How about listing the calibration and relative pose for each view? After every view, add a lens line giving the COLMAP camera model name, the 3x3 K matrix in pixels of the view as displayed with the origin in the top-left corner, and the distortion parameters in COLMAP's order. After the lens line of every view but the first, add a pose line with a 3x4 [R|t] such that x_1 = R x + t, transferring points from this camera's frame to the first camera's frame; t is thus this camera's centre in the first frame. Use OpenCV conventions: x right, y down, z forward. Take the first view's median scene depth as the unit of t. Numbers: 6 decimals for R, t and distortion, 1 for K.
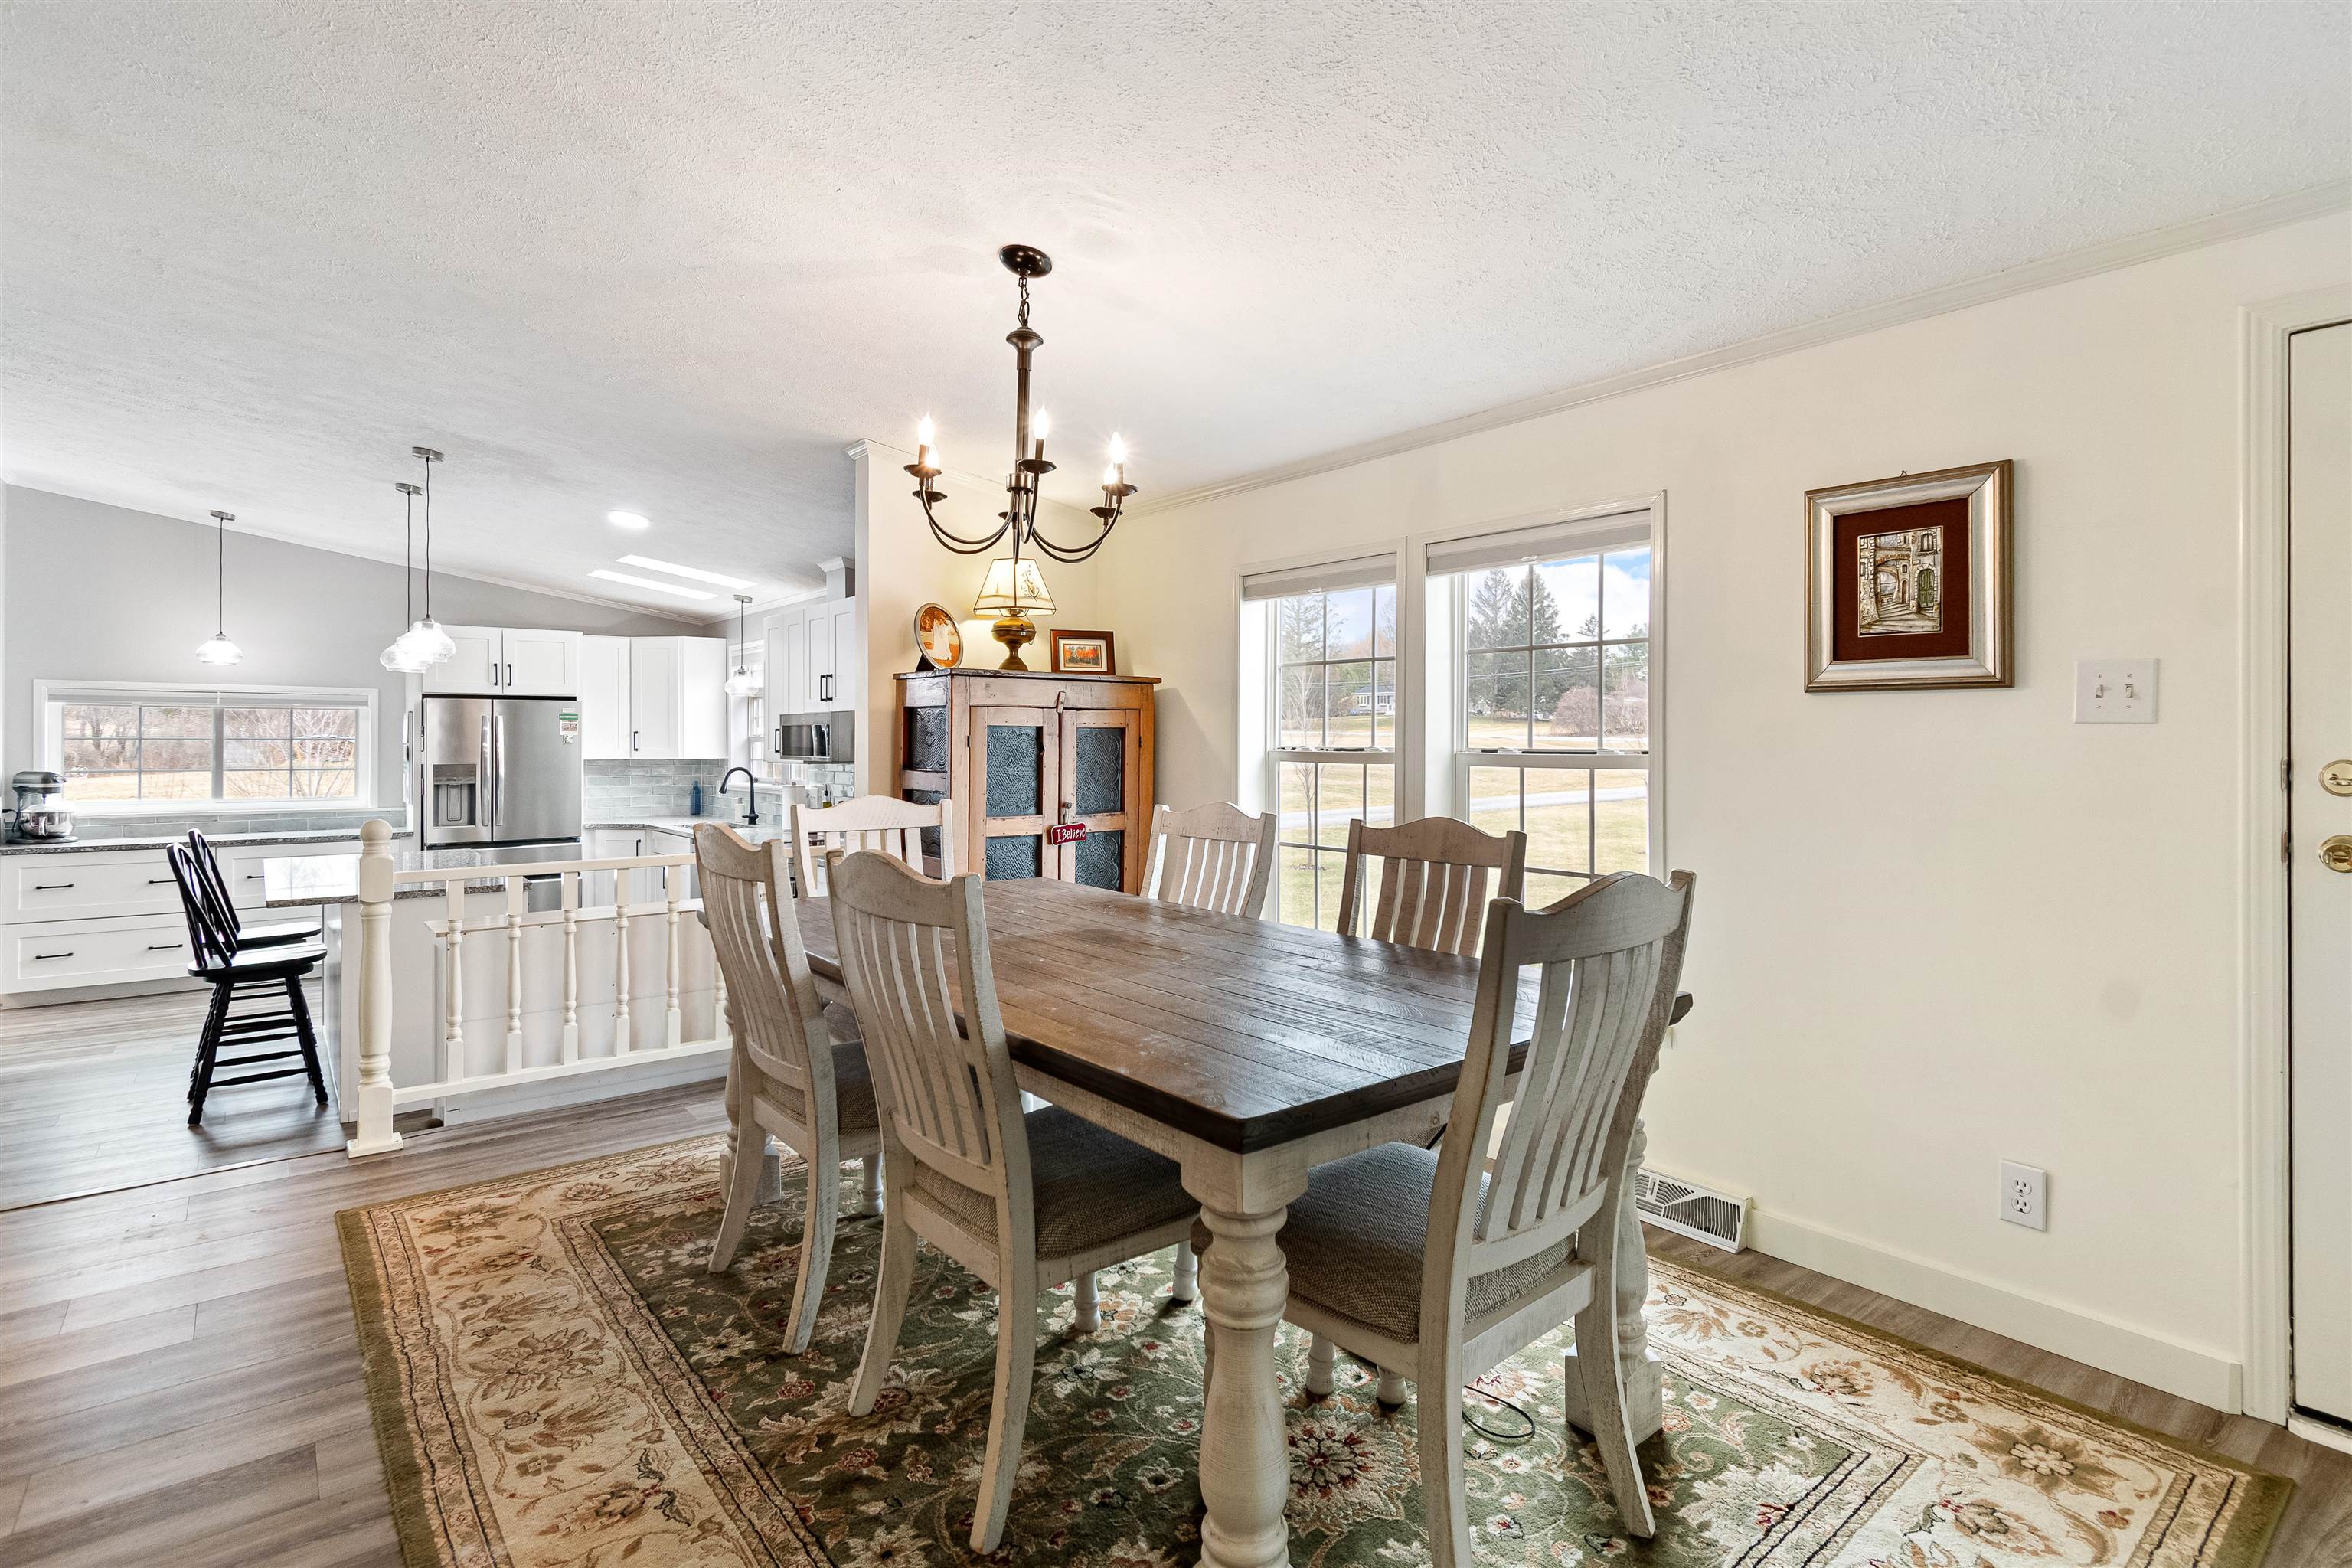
lens RADIAL K [[1147.0, 0, 1169.5], [0, 1147.0, 739.5], [0, 0, 1]] dist [0.009041, -0.001588]
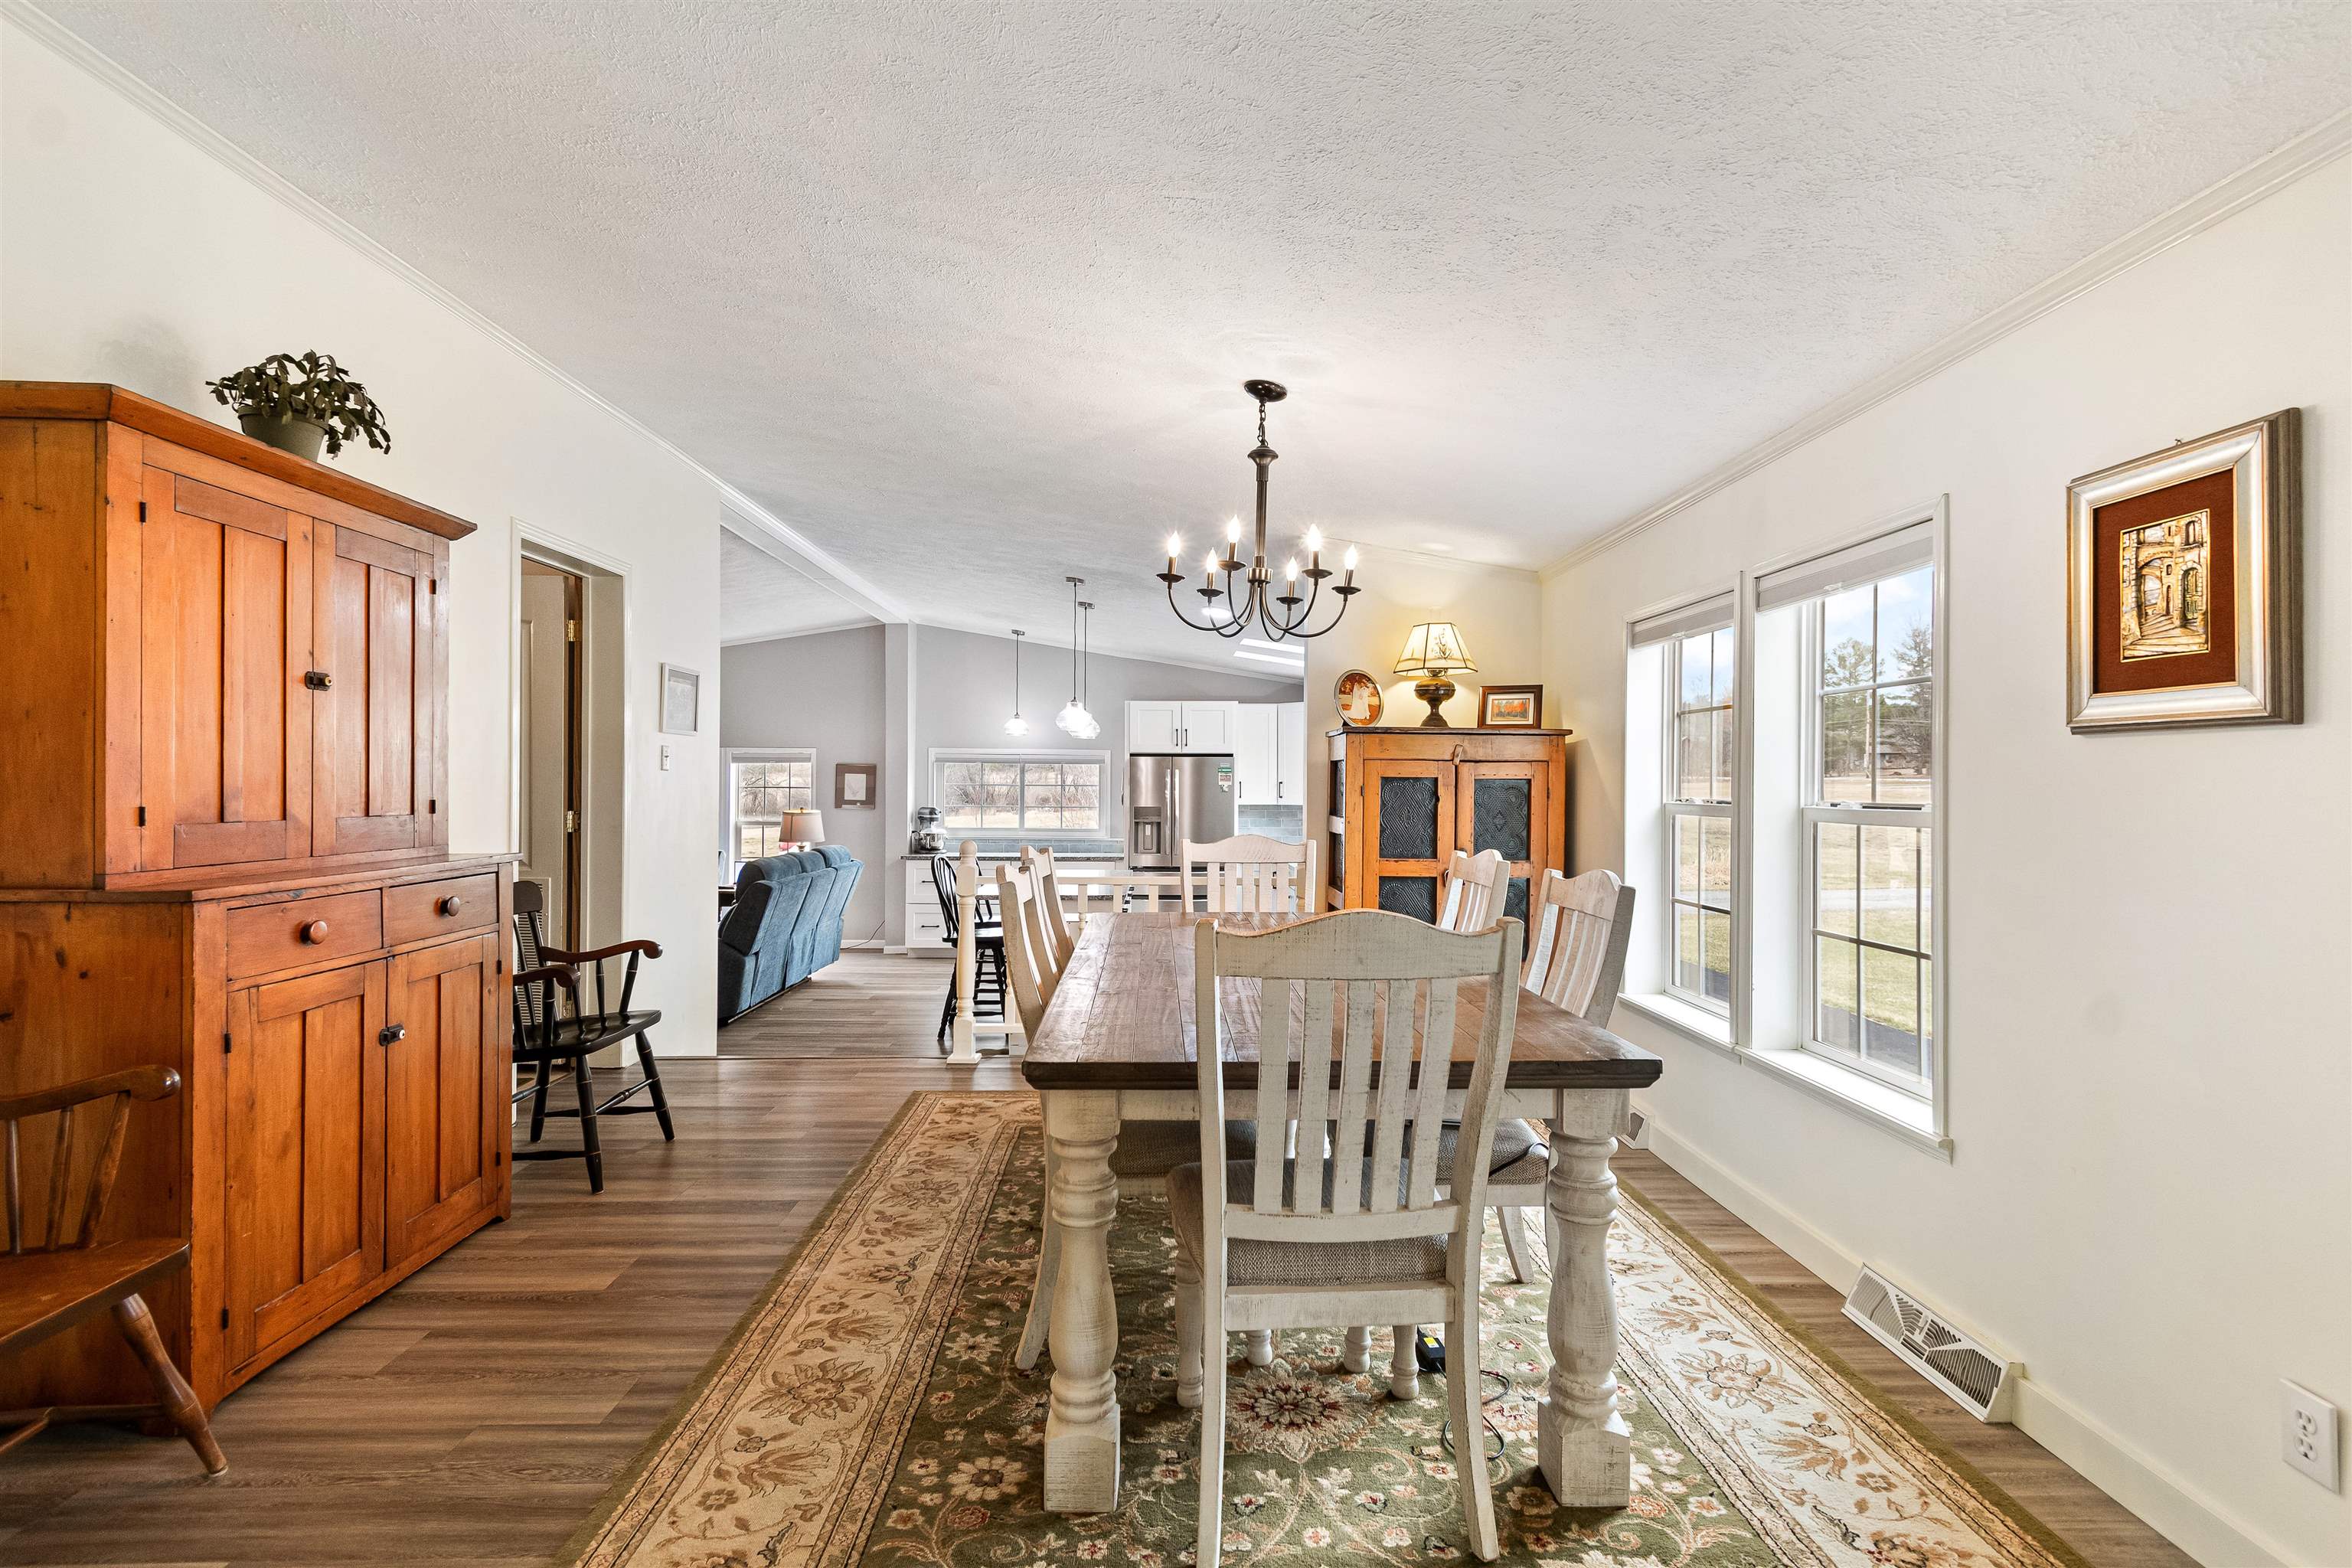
lens RADIAL K [[1110.4, 0, 1176.0], [0, 1110.4, 784.0], [0, 0, 1]] dist [0.009049, -0.000943]
pose [[0.797086, 0.002164, -0.603862, 0.510774], [-0.004957, 0.999983, -0.002959, -0.001689], [0.603845, 0.005352, 0.797083, 0.018077]]
